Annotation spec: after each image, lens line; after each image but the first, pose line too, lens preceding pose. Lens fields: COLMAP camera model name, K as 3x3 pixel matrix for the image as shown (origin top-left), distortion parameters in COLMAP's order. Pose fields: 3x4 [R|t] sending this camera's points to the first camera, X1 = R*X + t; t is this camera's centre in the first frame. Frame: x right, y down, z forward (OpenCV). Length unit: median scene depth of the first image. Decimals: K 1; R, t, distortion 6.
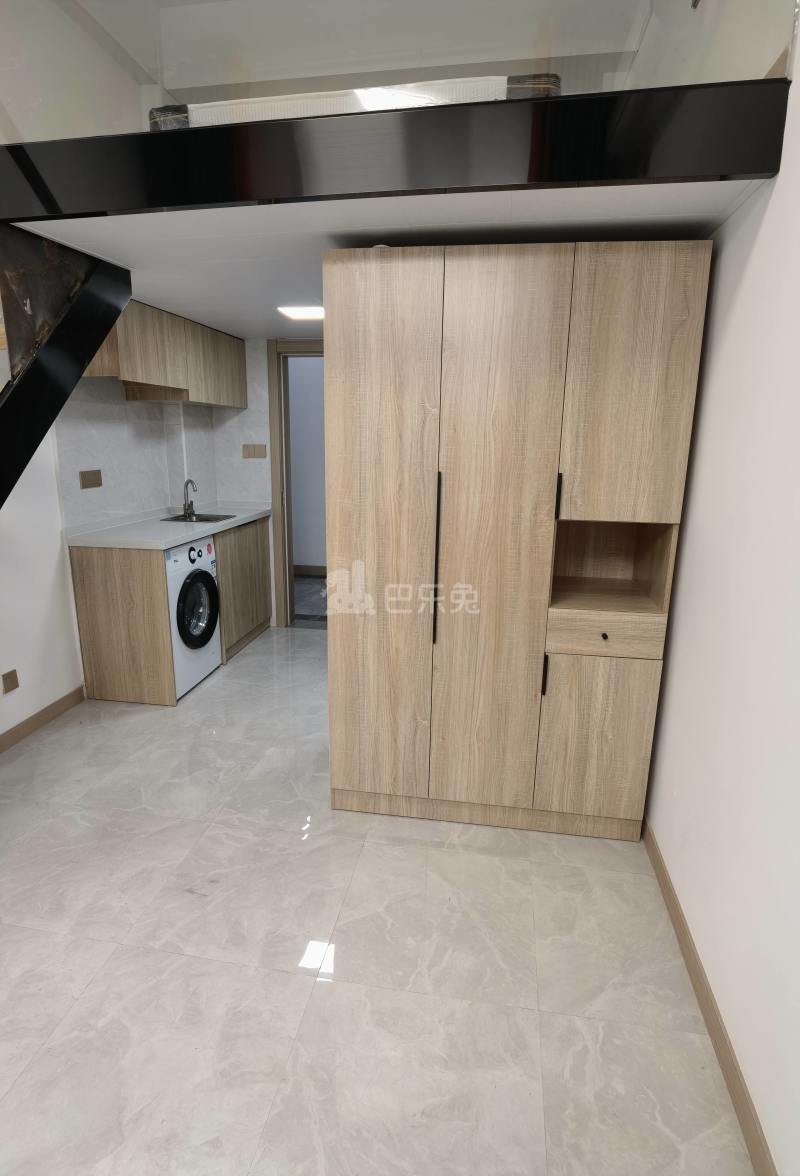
lens RADIAL K [[611.5, 0, 394.4], [0, 611.5, 586.9], [0, 0, 1]] dist [0.002897, -0.026390]
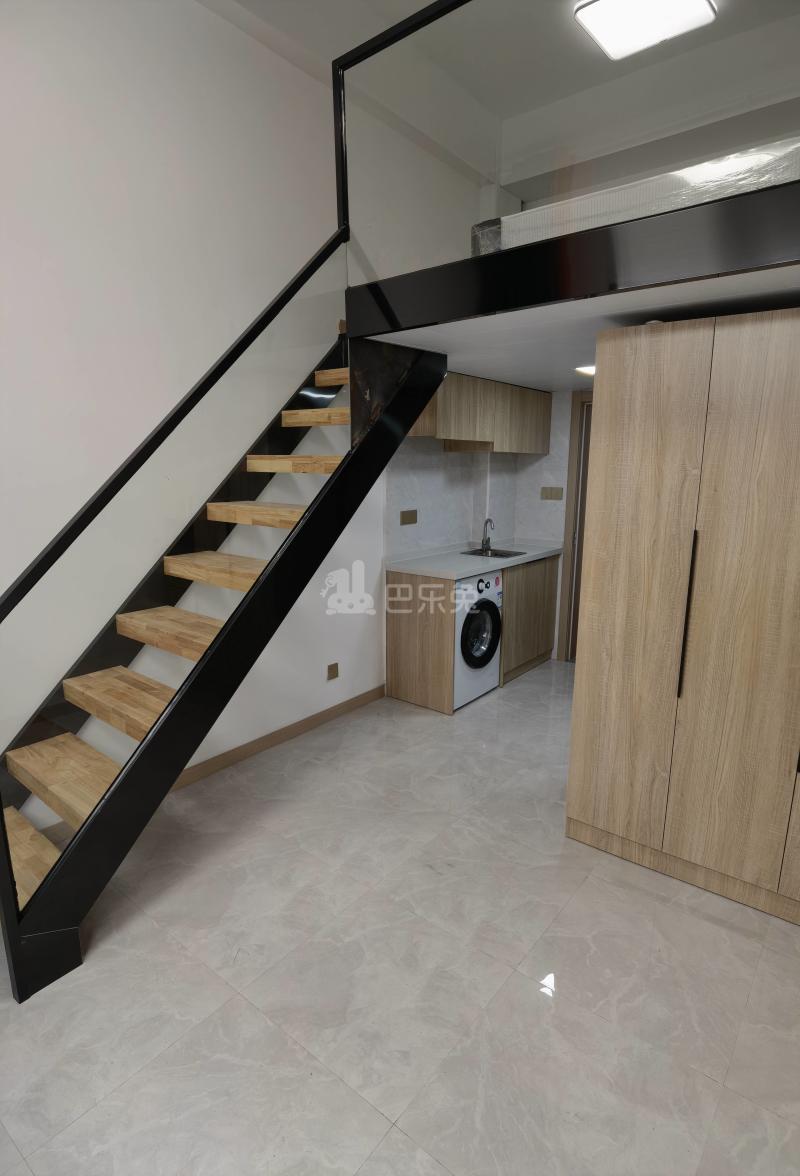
lens RADIAL K [[610.0, 0, 398.5], [0, 610.0, 586.8], [0, 0, 1]] dist [-0.022837, -0.000679]
pose [[0.874400, 0.087532, -0.477245, 0.088743], [-0.110181, 0.993718, -0.019613, -0.013387], [0.472530, 0.069733, 0.878551, -0.079901]]
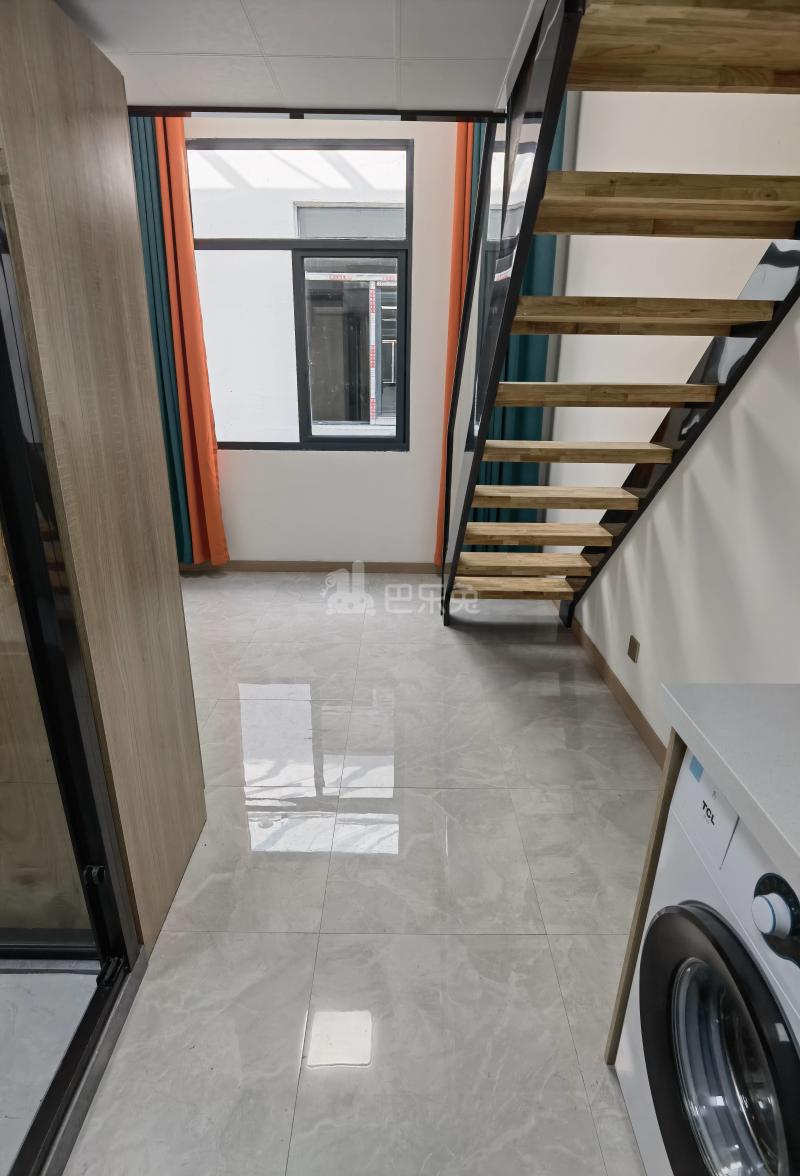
lens RADIAL K [[610.0, 0, 398.5], [0, 610.0, 586.8], [0, 0, 1]] dist [-0.022837, -0.000679]
pose [[-0.984656, 0.040605, -0.169717, -0.189048], [-0.061888, 0.828085, 0.557177, -0.301172], [0.163164, 0.559131, -0.812866, 1.246052]]
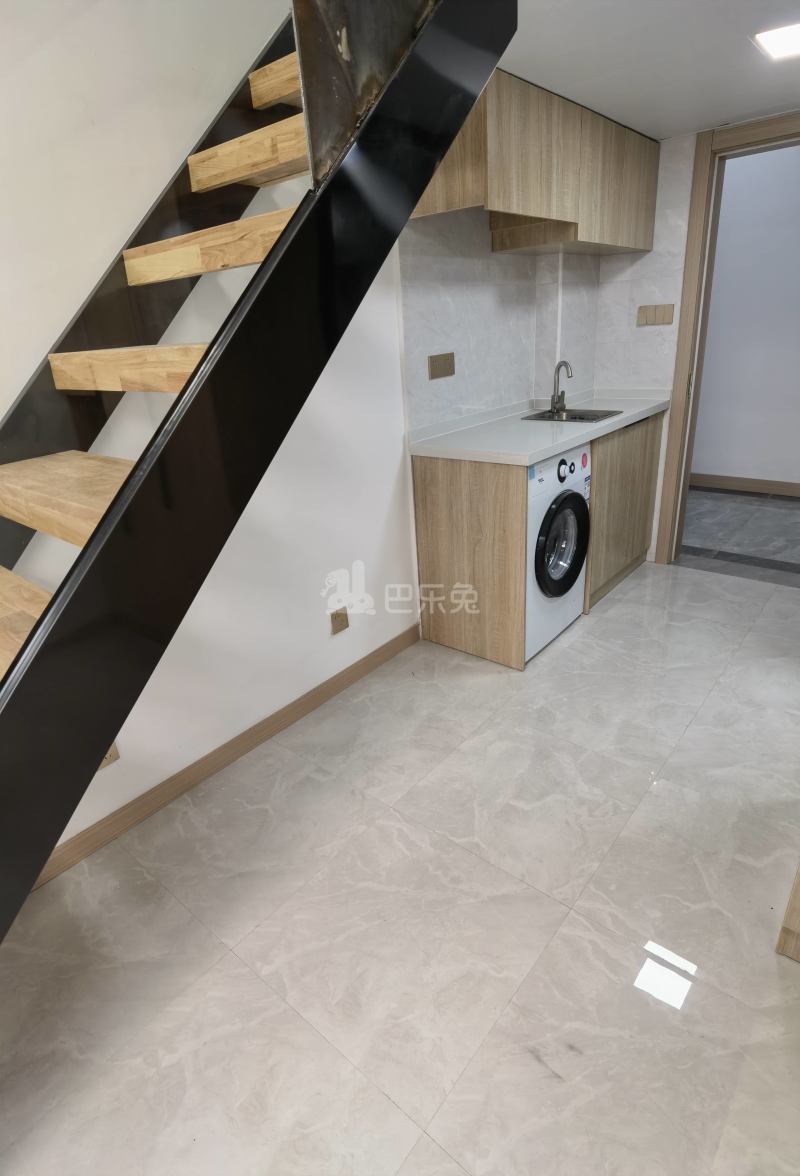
lens RADIAL K [[611.8, 0, 402.1], [0, 611.8, 585.9], [0, 0, 1]] dist [-0.011765, -0.000414]
pose [[0.862739, 0.134687, -0.487381, -0.143212], [-0.045808, 0.980728, 0.189934, -0.054187], [0.503570, -0.141537, 0.852282, 0.314542]]
